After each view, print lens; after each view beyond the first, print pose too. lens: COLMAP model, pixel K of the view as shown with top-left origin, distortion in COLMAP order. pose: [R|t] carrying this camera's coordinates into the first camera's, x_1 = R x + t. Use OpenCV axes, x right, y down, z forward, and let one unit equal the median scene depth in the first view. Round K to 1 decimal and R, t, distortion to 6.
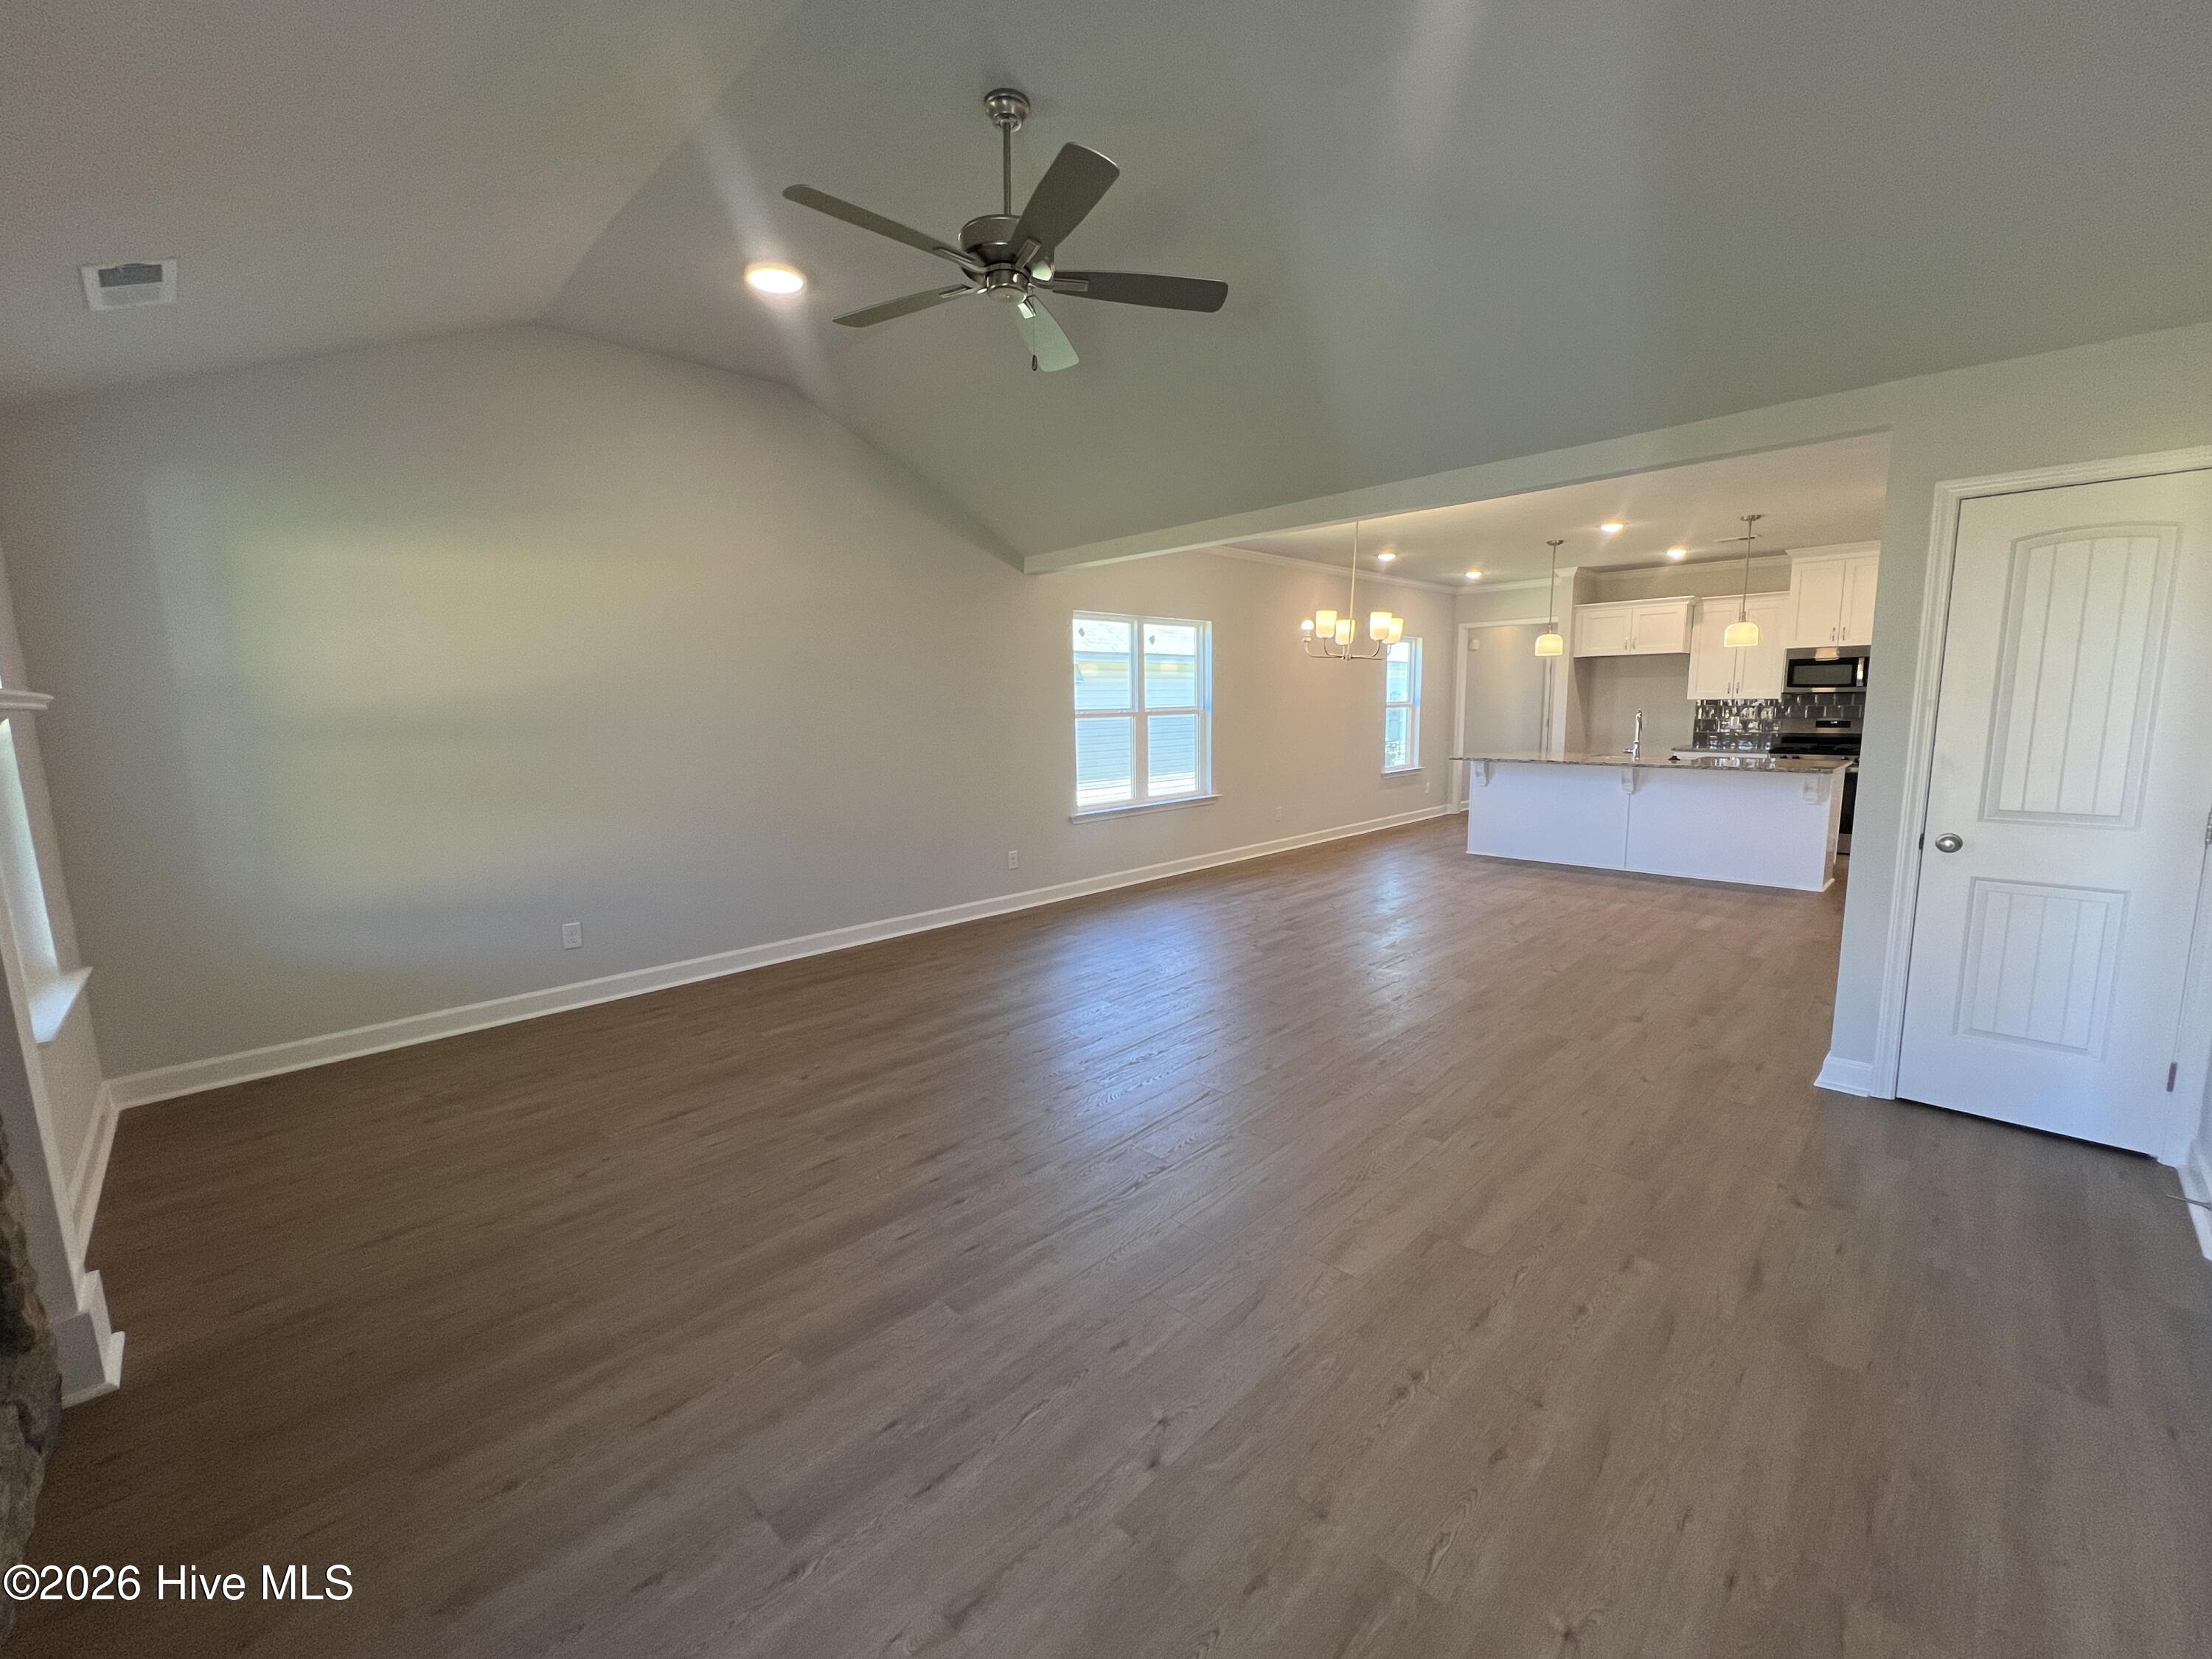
lens RADIAL K [[895.7, 0, 1094.0], [0, 895.7, 826.3], [0, 0, 1]] dist [-0.002762, 0.000612]
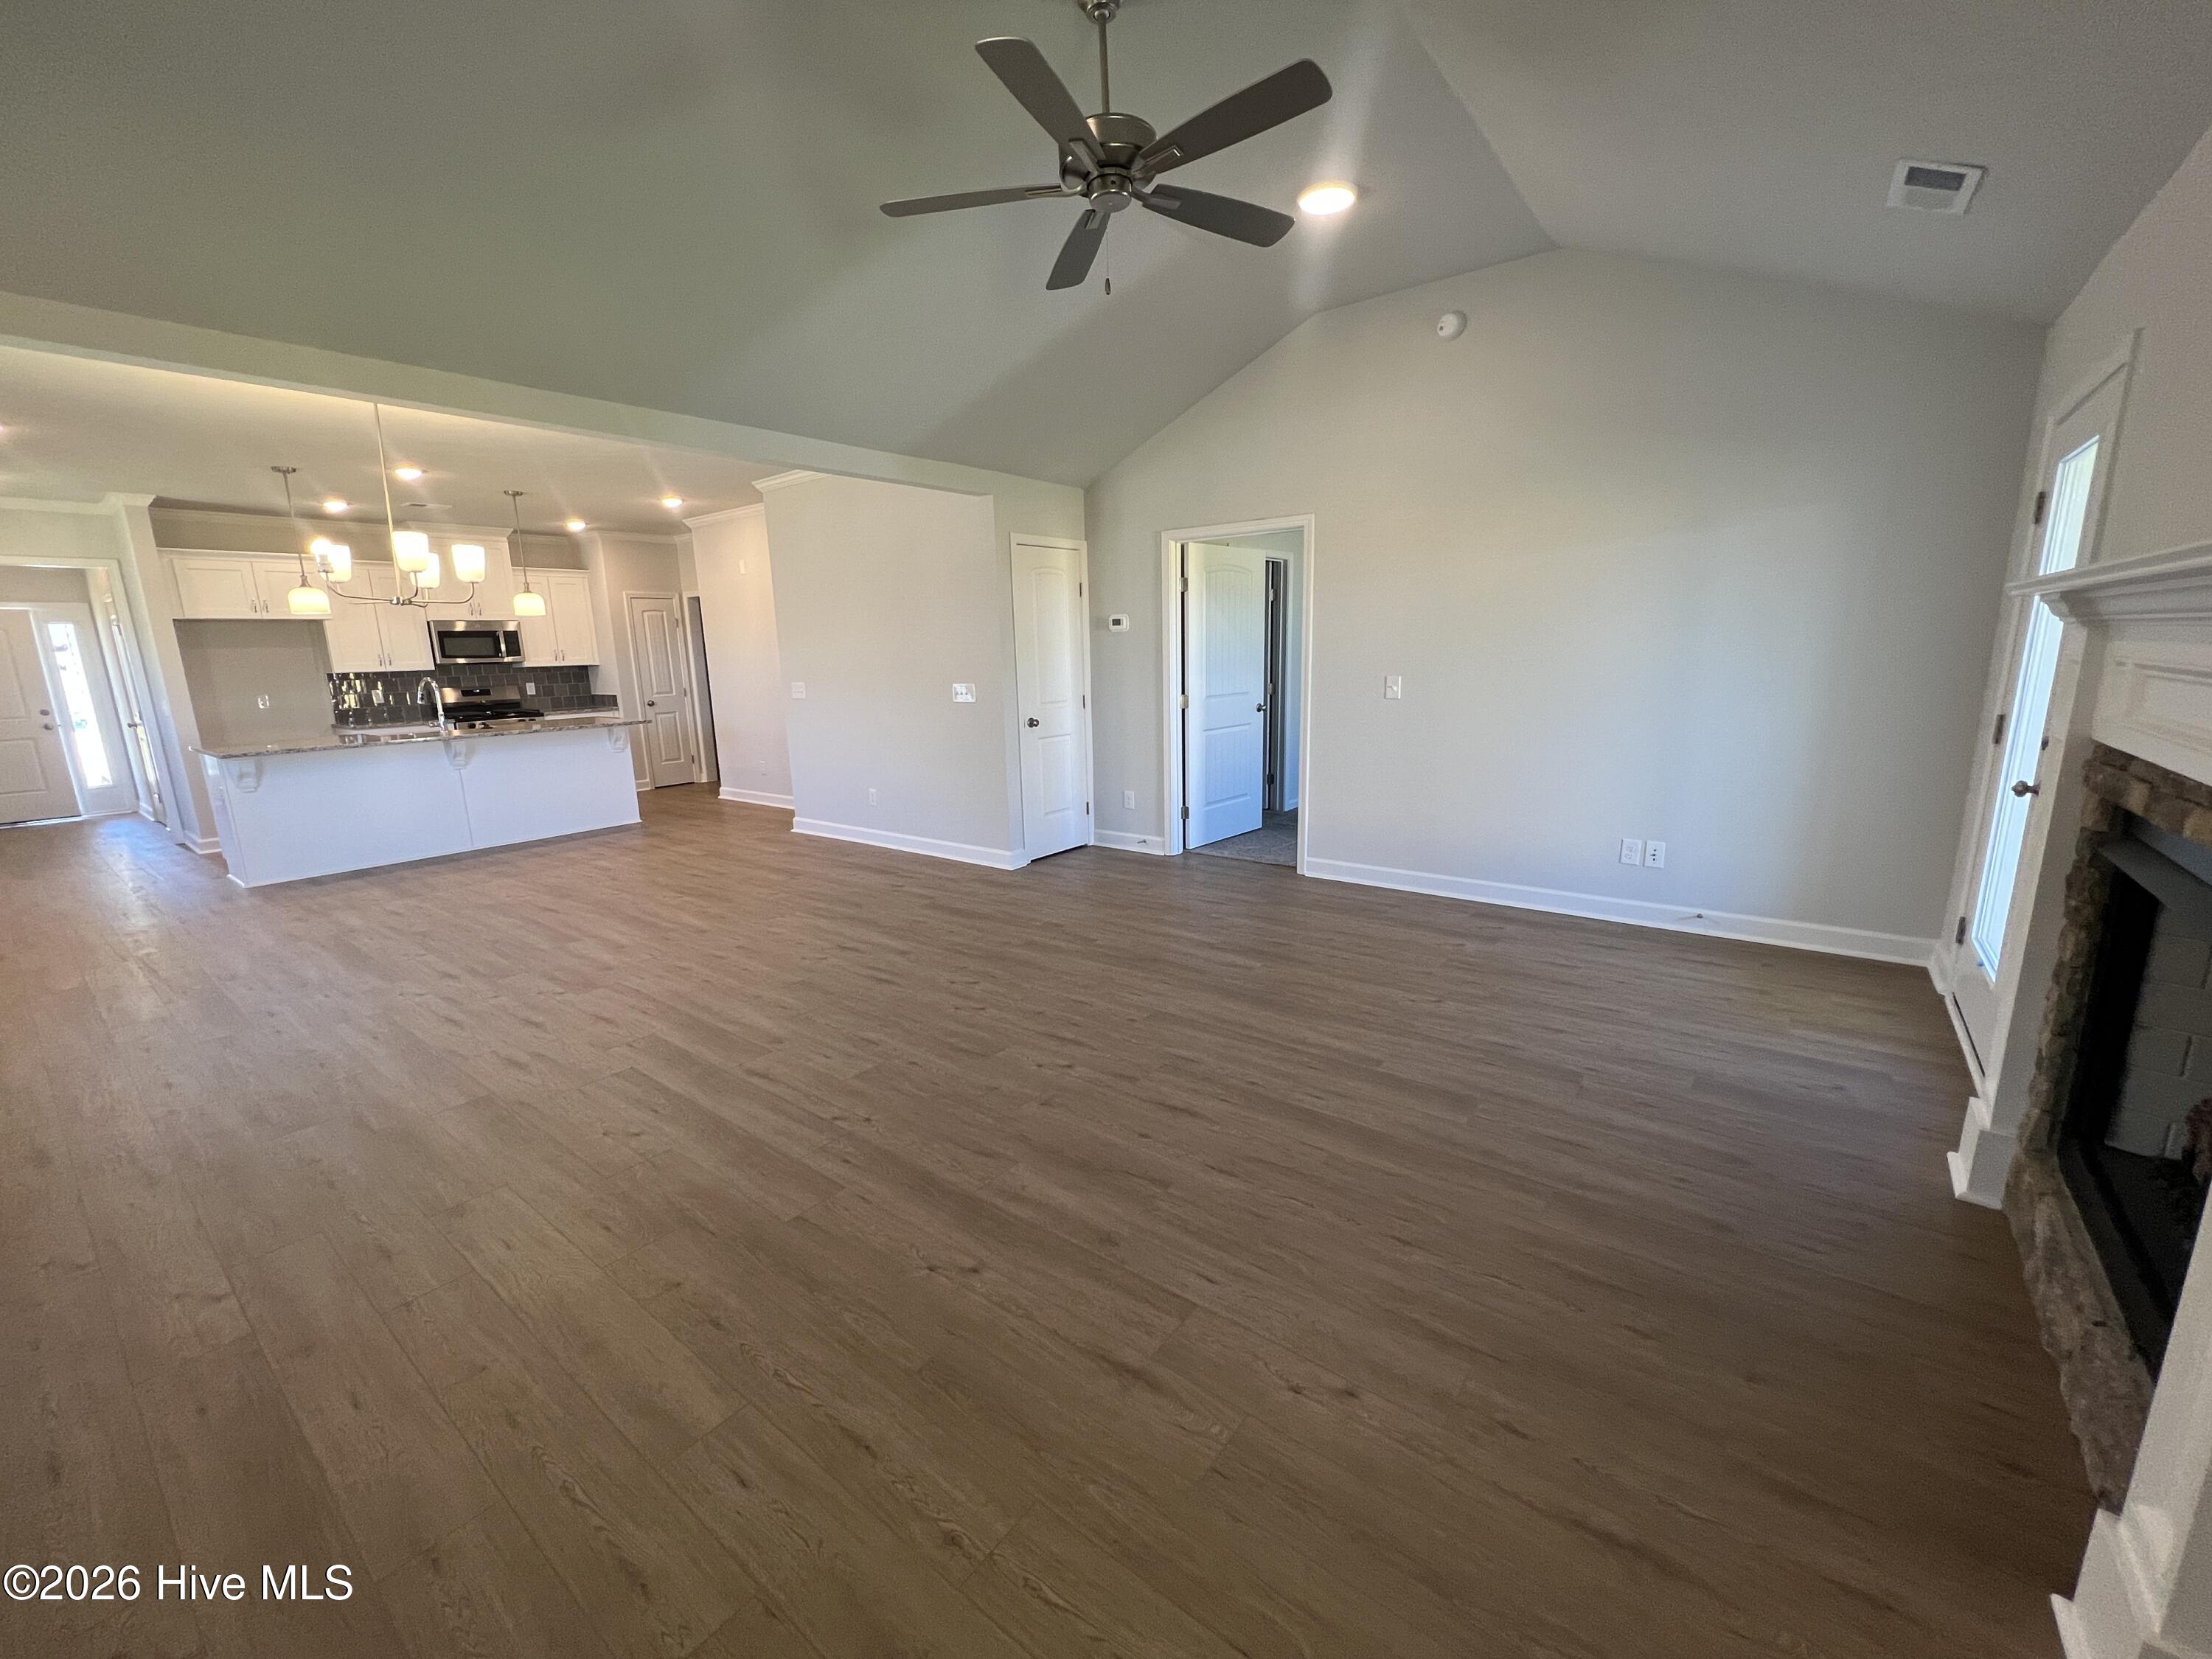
lens RADIAL K [[895.7, 0, 1107.4], [0, 895.7, 830.9], [0, 0, 1]] dist [-0.002762, 0.000612]
pose [[-0.142068, -0.180809, 0.973203, -0.702108], [0.167740, 0.964559, 0.203690, -0.084505], [-0.975541, 0.192183, -0.106704, 0.755293]]
